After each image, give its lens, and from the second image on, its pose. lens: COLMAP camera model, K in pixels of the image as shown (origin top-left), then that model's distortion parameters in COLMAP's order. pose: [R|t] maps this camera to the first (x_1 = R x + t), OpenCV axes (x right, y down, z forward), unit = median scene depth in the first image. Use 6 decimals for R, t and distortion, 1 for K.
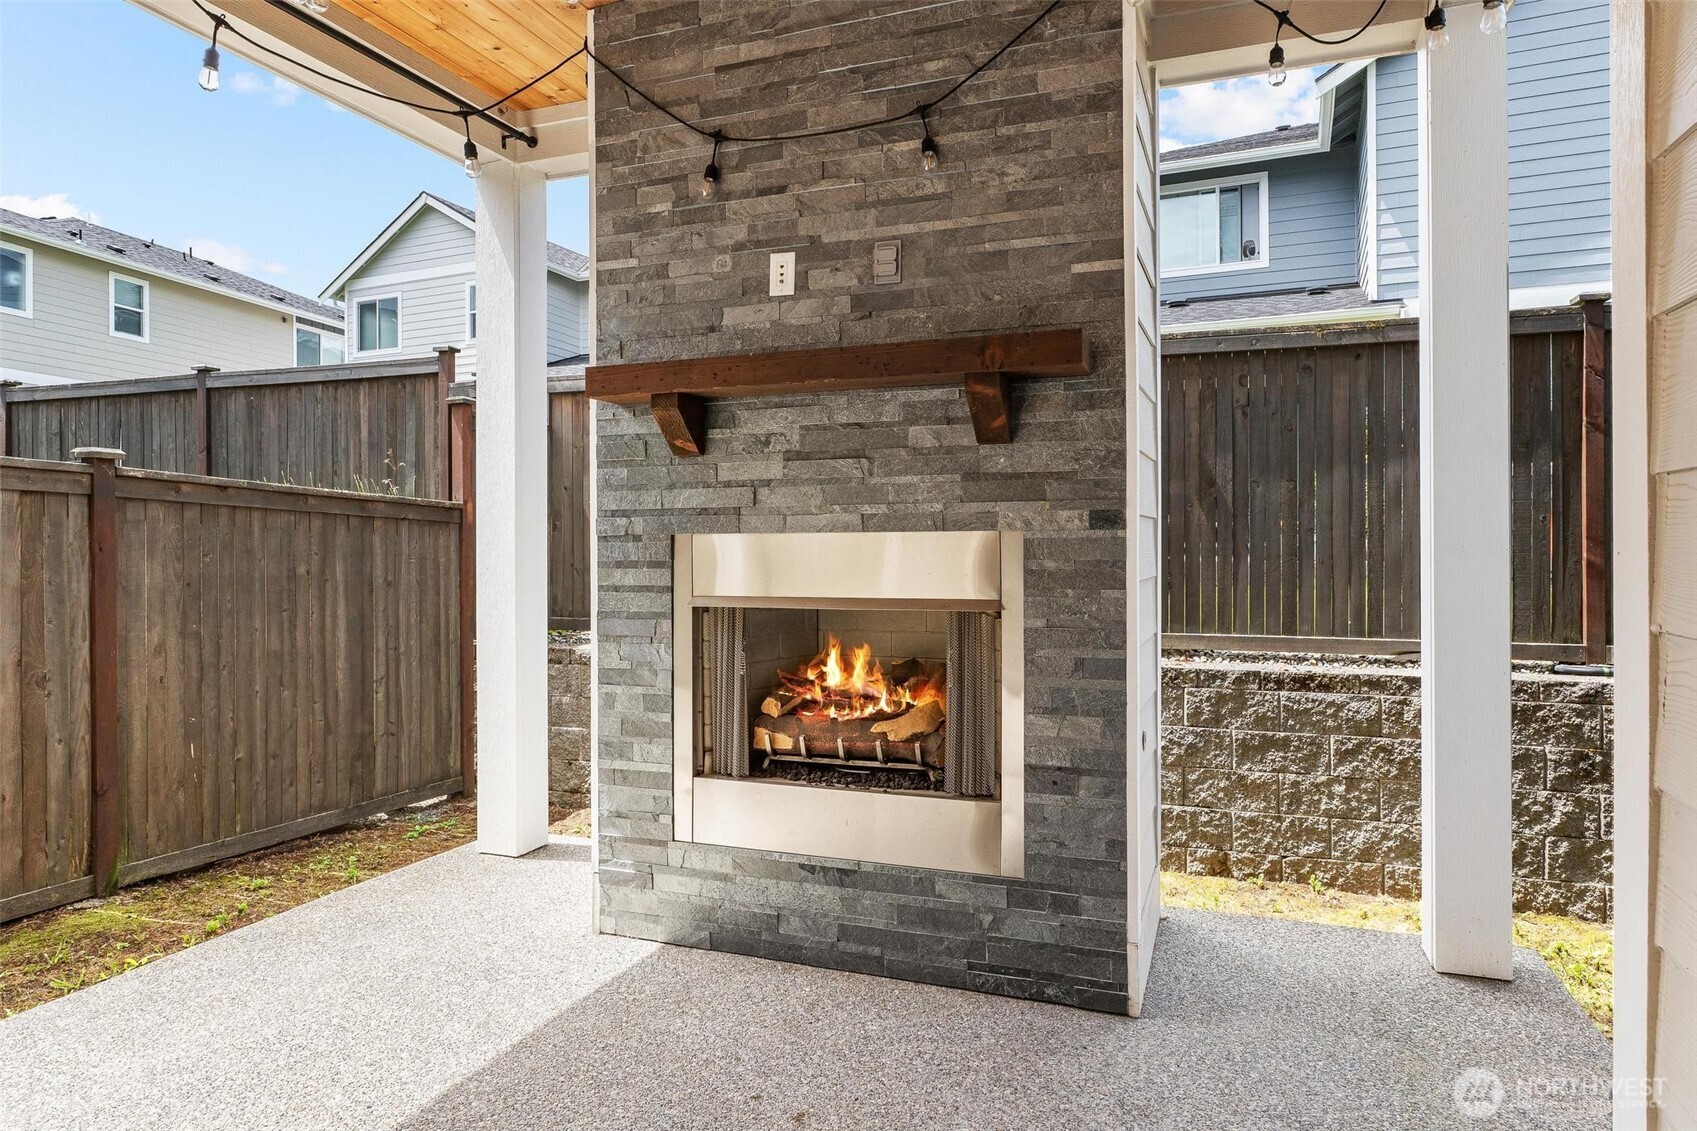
lens RADIAL K [[1026.8, 0, 846.8], [0, 1026.8, 561.0], [0, 0, 1]] dist [-0.006801, -0.000973]
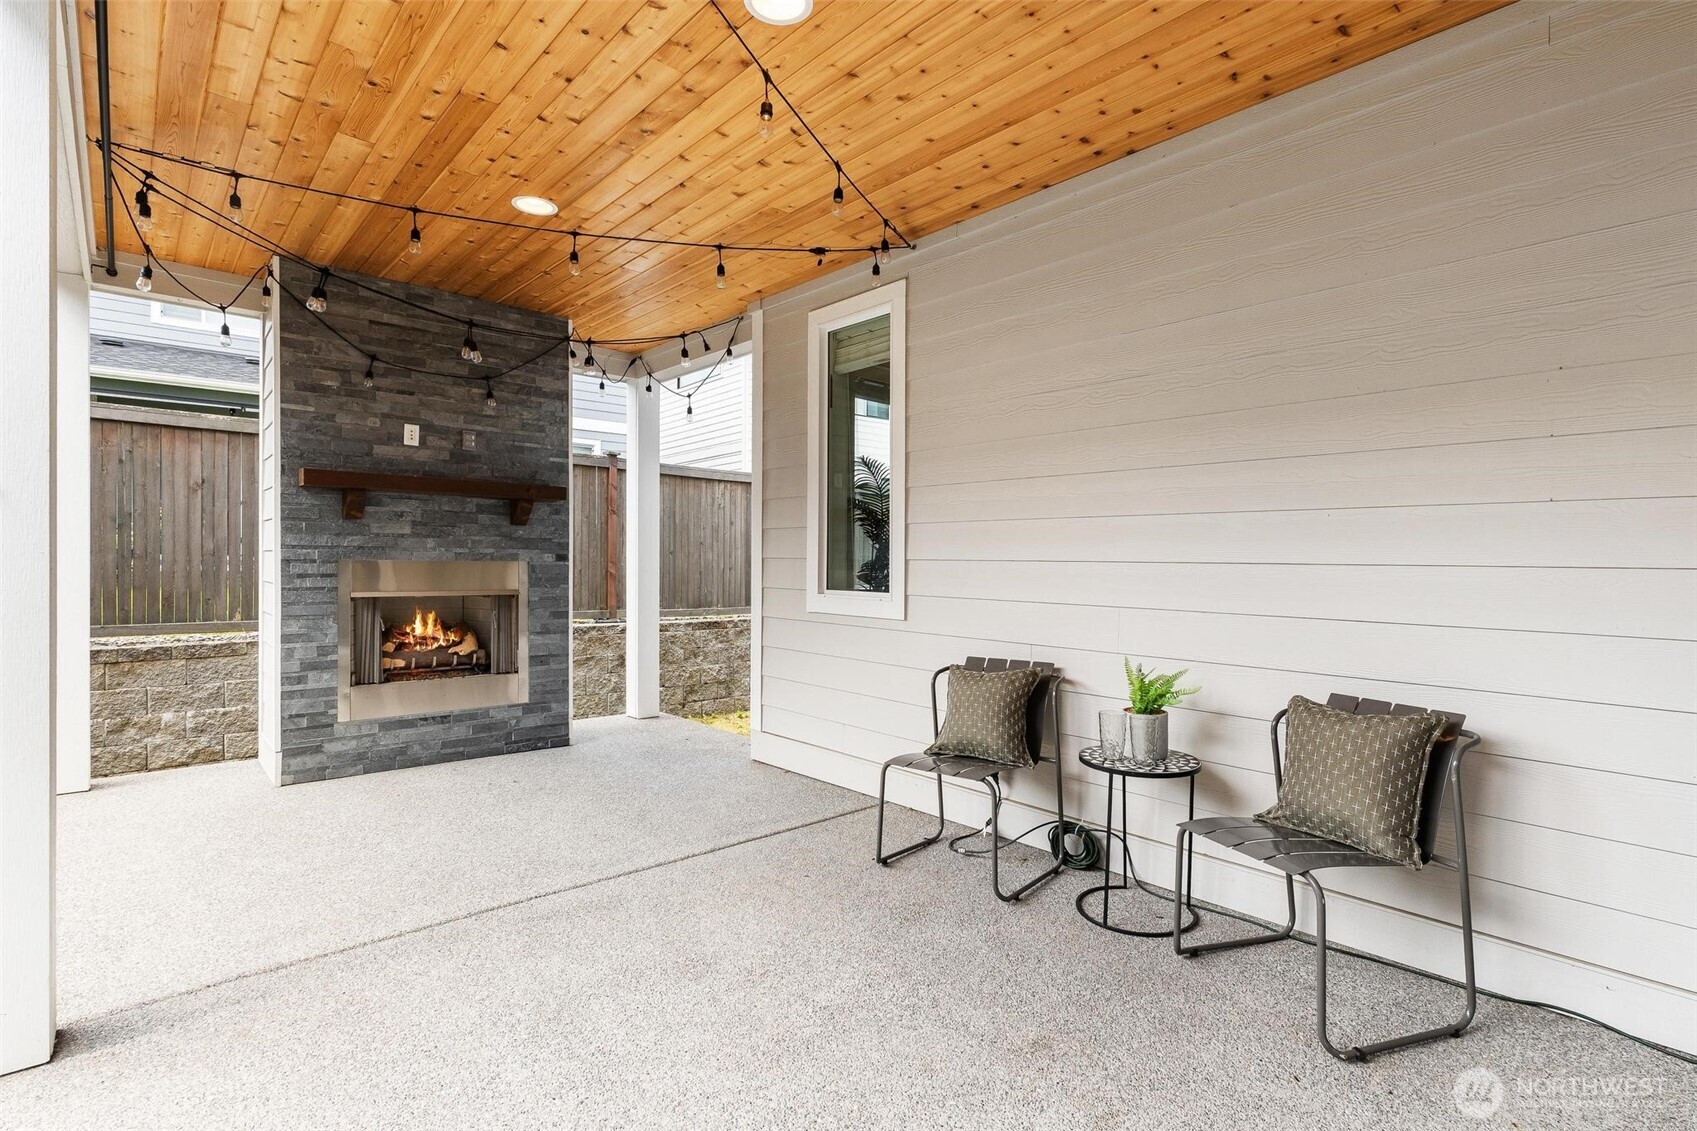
lens RADIAL K [[815.4, 0, 848.3], [0, 815.4, 560.8], [0, 0, 1]] dist [-0.010176, 0.002929]
pose [[0.469338, 0.008732, 0.882976, -1.091624], [-0.007001, 0.999956, -0.006168, -0.021988], [-0.882991, -0.003287, 0.469378, -0.544458]]
